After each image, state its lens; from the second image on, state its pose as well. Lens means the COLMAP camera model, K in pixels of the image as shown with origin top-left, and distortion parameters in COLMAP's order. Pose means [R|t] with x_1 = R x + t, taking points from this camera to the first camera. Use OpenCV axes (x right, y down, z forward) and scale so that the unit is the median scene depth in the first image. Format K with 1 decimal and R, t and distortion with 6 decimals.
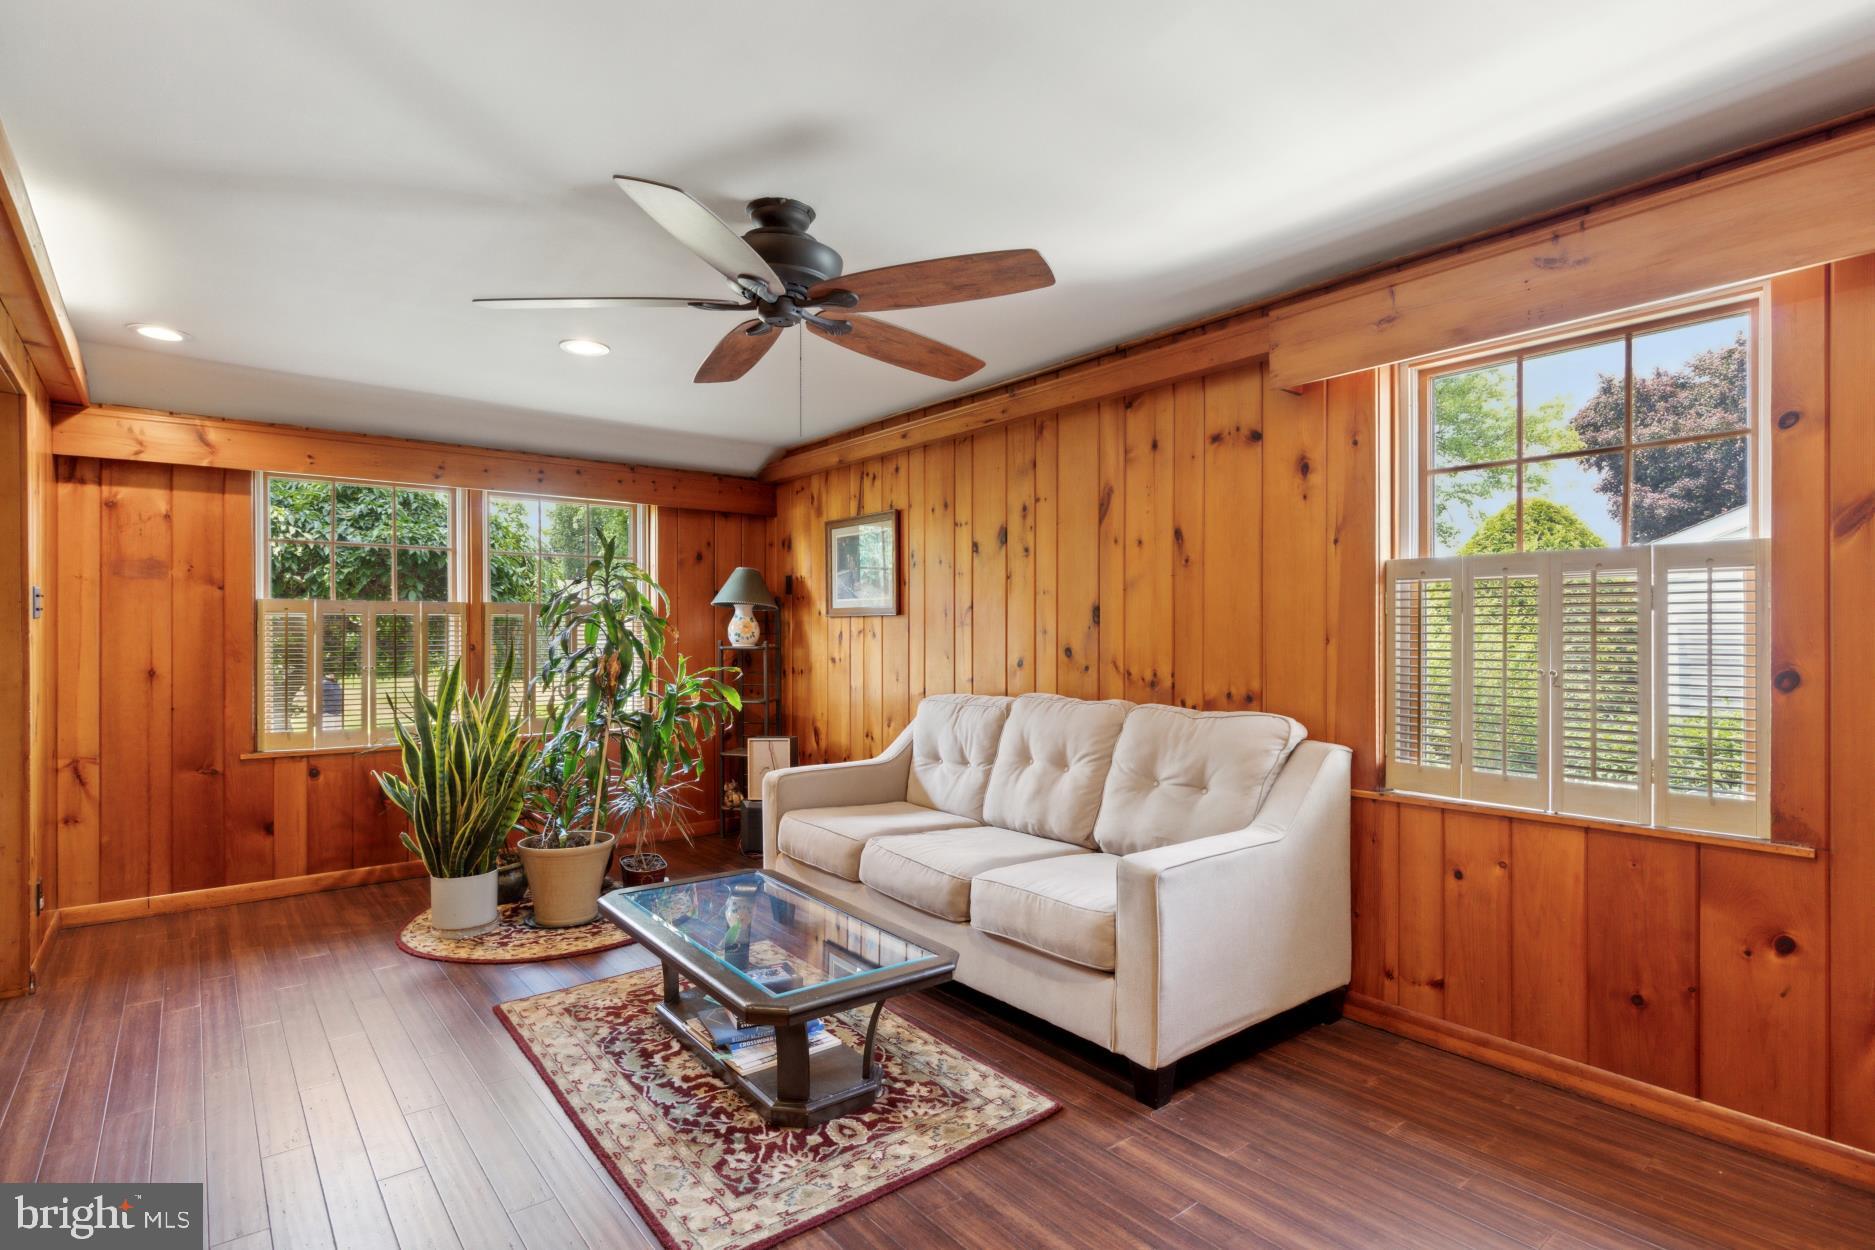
lens RADIAL K [[935.3, 0, 939.7], [0, 935.3, 627.4], [0, 0, 1]] dist [0.002321, 0.000047]
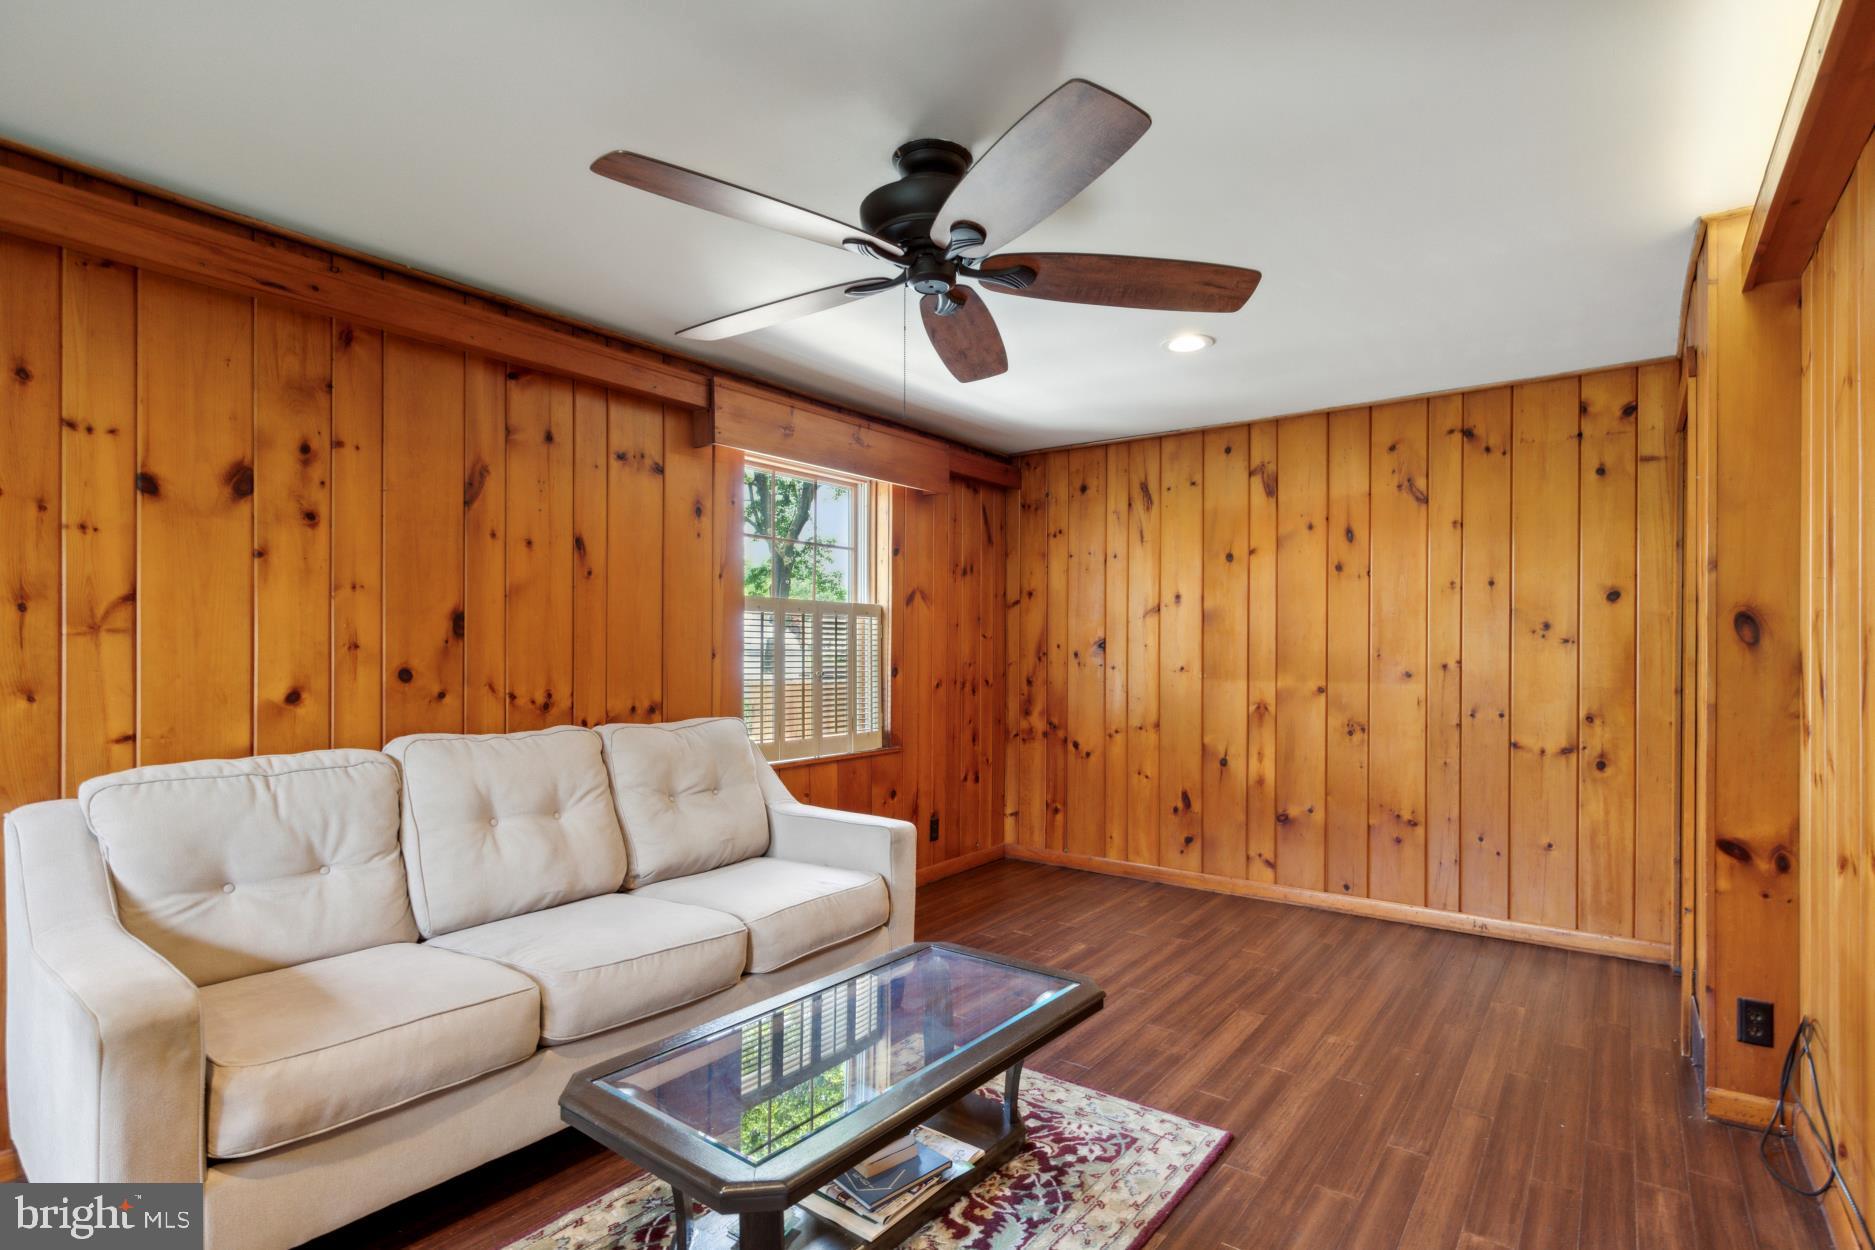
lens RADIAL K [[903.9, 0, 940.0], [0, 903.9, 643.8], [0, 0, 1]] dist [0.001480, -0.000061]
pose [[-0.242314, 0.004413, 0.970188, -0.816473], [-0.011382, 0.999908, -0.007391, 0.004325], [-0.970131, -0.012834, -0.242241, 0.994835]]
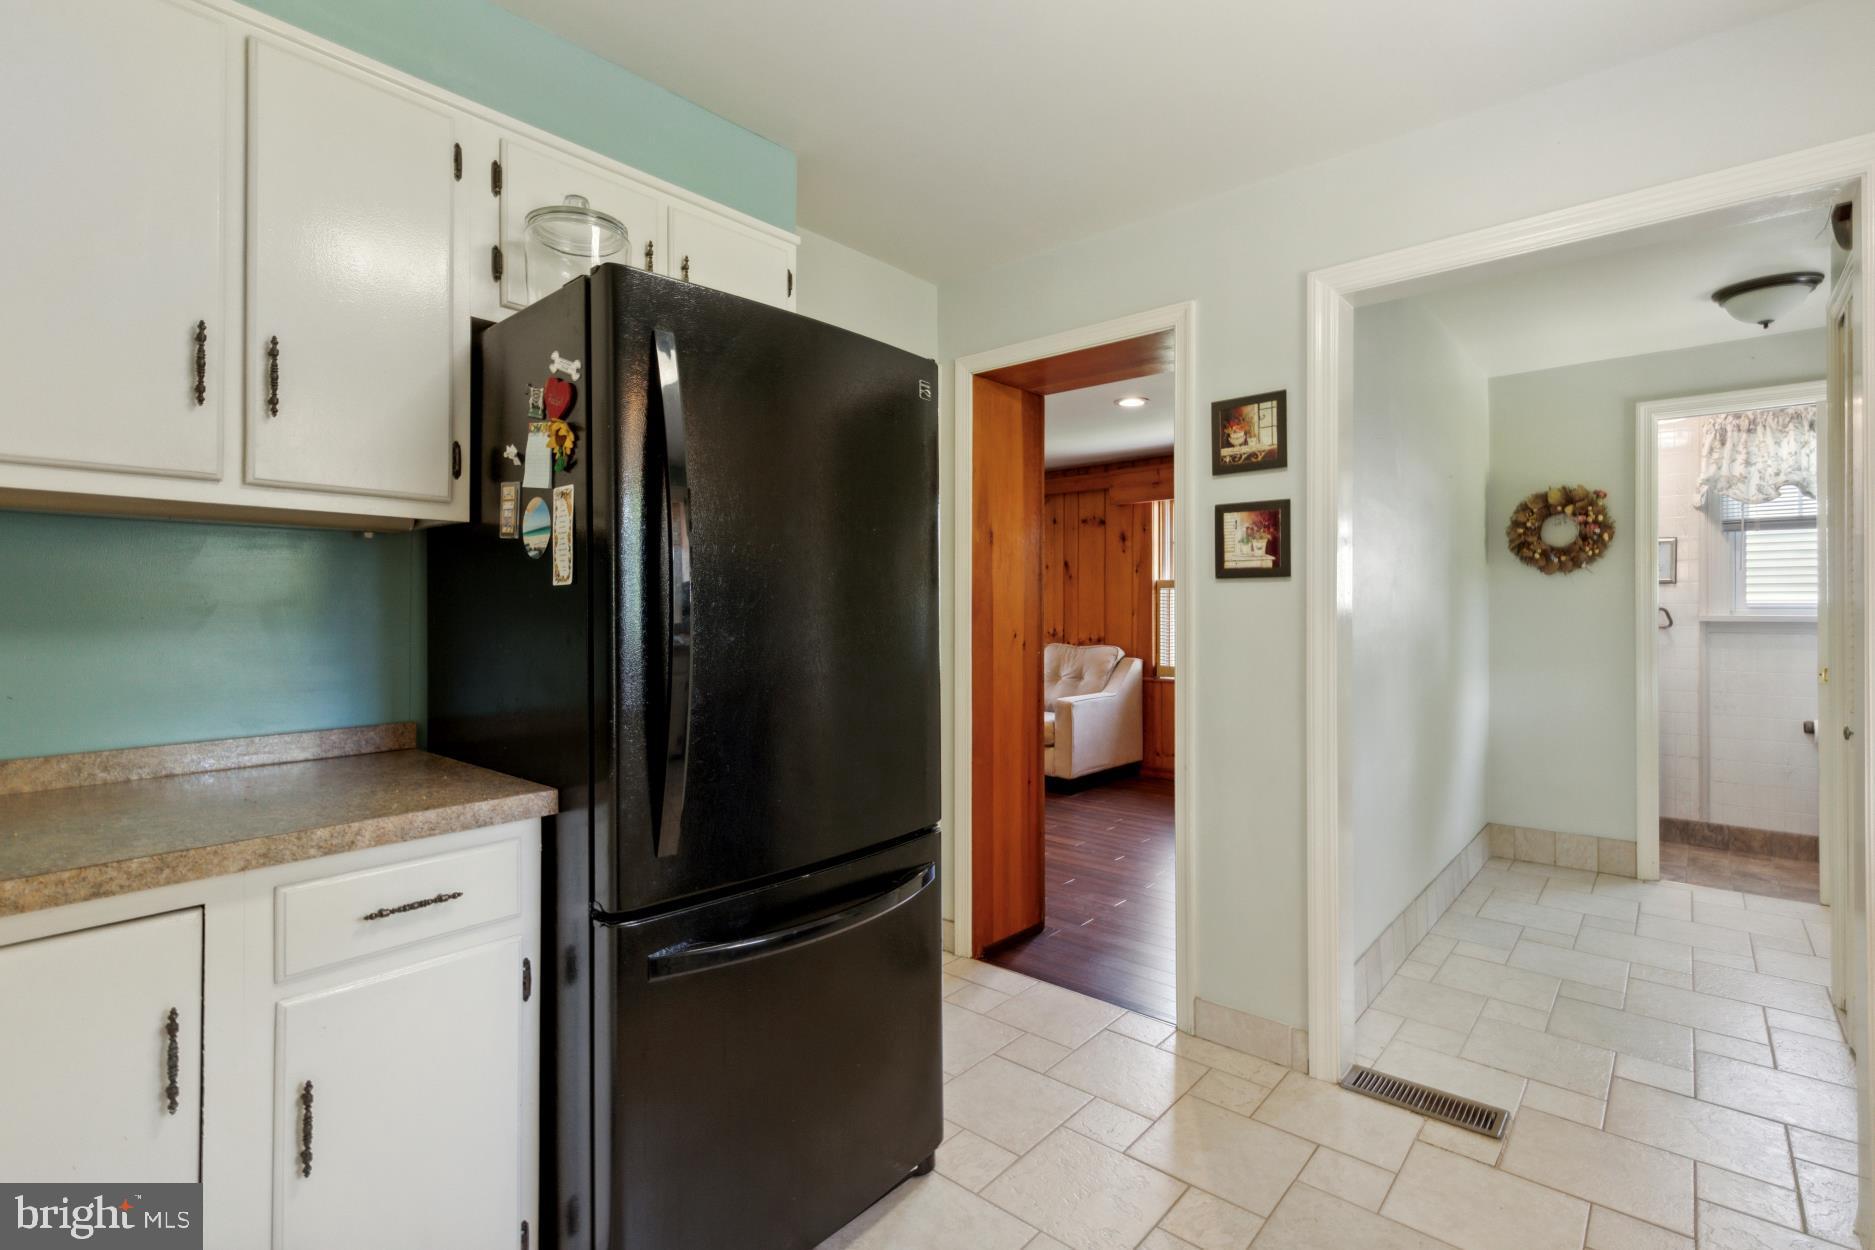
lens RADIAL K [[868.1, 0, 929.2], [0, 868.1, 607.5], [0, 0, 1]] dist [0.006824, -0.002030]
pose [[0.985768, -0.001949, 0.168101, -0.441487], [0.000727, 0.999973, 0.007331, -0.017799], [-0.168110, -0.007104, 0.985743, -1.027946]]
